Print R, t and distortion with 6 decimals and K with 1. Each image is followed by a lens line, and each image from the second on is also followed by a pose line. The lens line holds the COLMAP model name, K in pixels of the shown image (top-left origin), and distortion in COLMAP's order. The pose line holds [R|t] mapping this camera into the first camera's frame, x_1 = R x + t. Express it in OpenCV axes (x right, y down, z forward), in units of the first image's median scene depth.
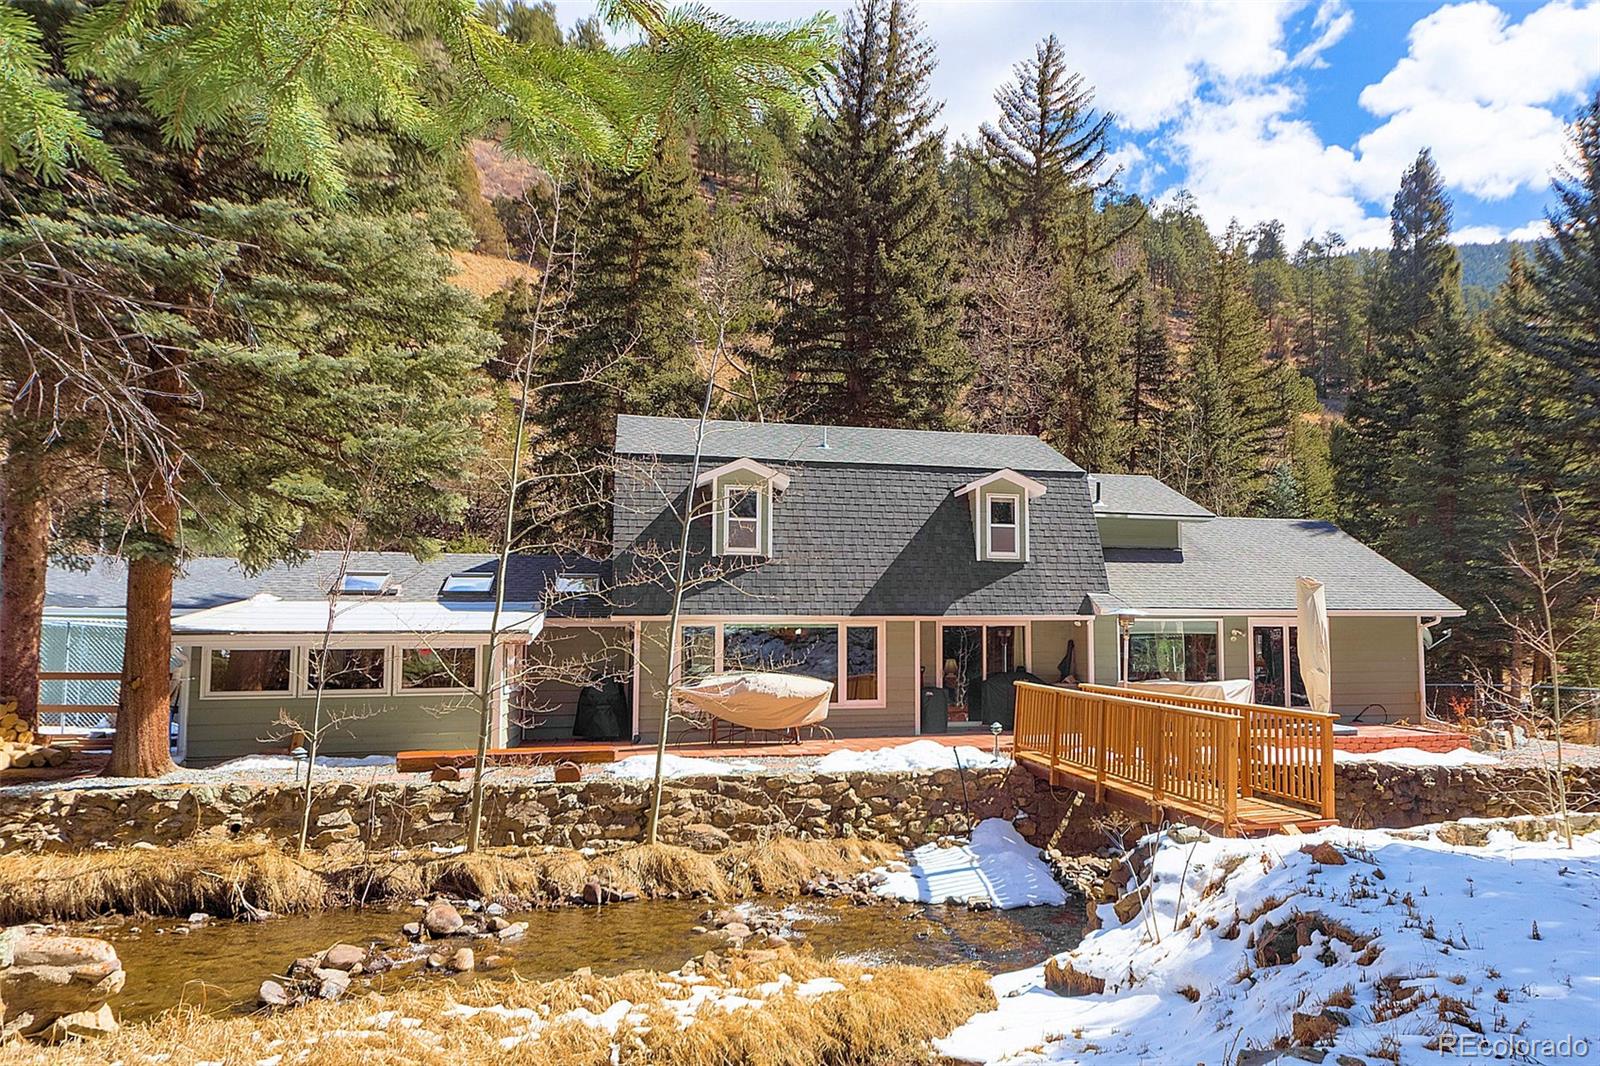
lens RADIAL K [[933.4, 0, 795.5], [0, 933.4, 582.7], [0, 0, 1]] dist [0.001367, -0.002261]
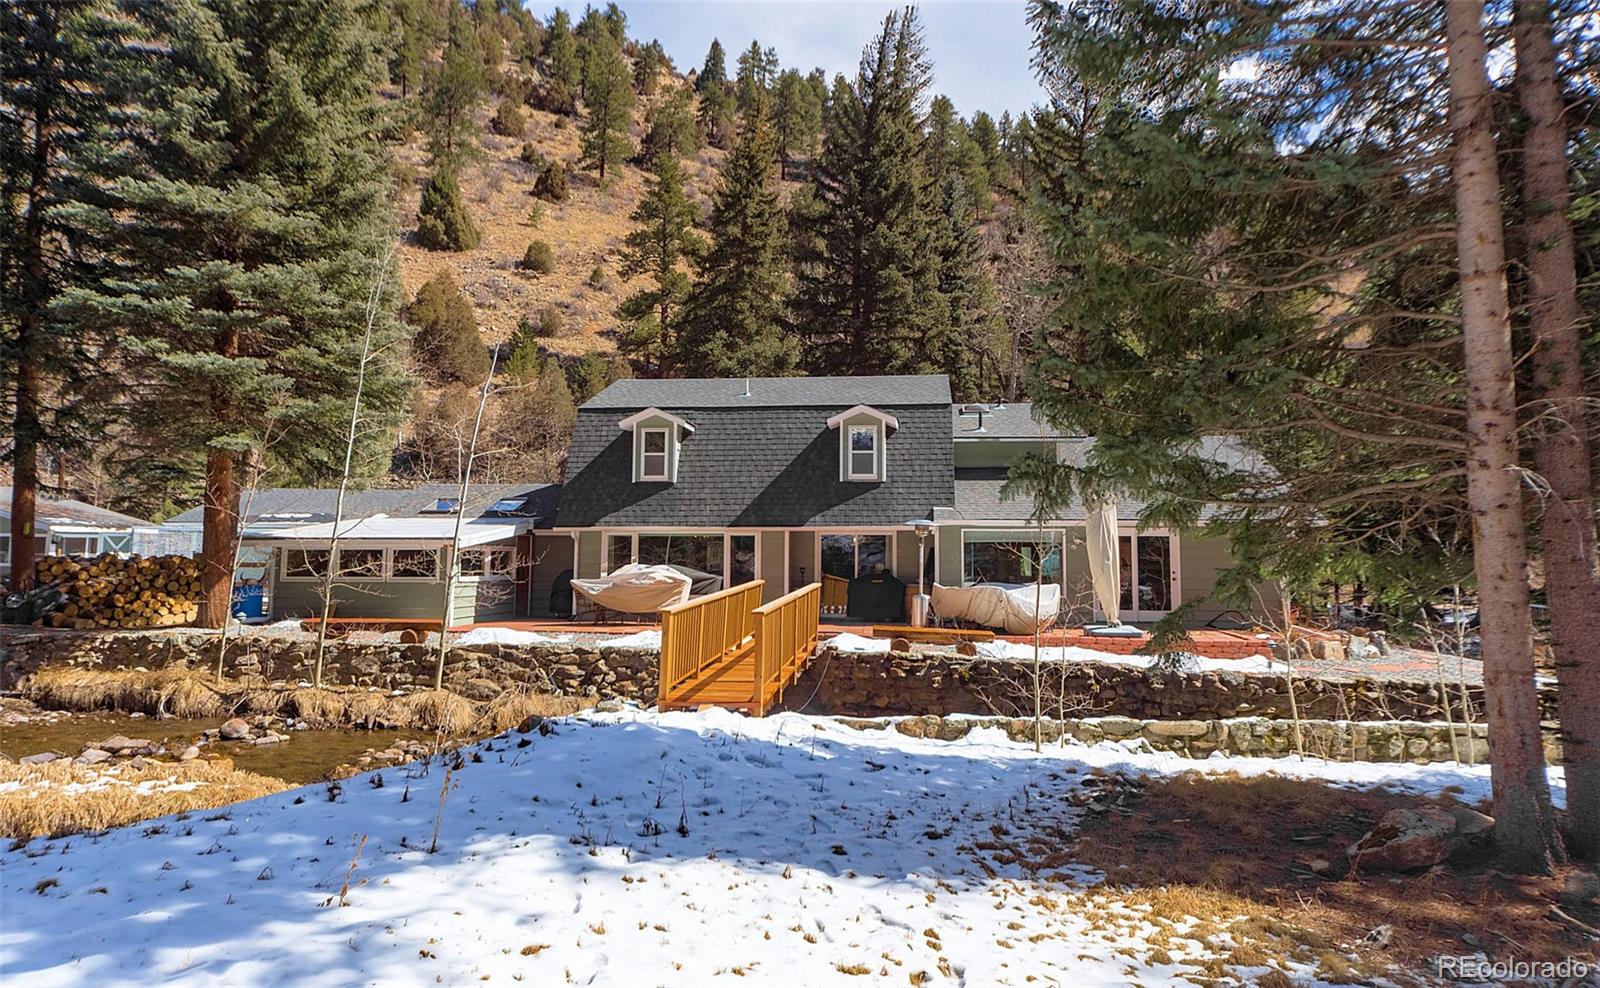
lens RADIAL K [[724.9, 0, 800.4], [0, 724.9, 489.4], [0, 0, 1]] dist [0.000388, 0.000637]
pose [[0.952258, -0.017861, -0.304771, 0.594902], [0.012482, 0.999730, -0.019589, 0.006545], [0.305039, 0.014850, 0.952224, 0.111120]]
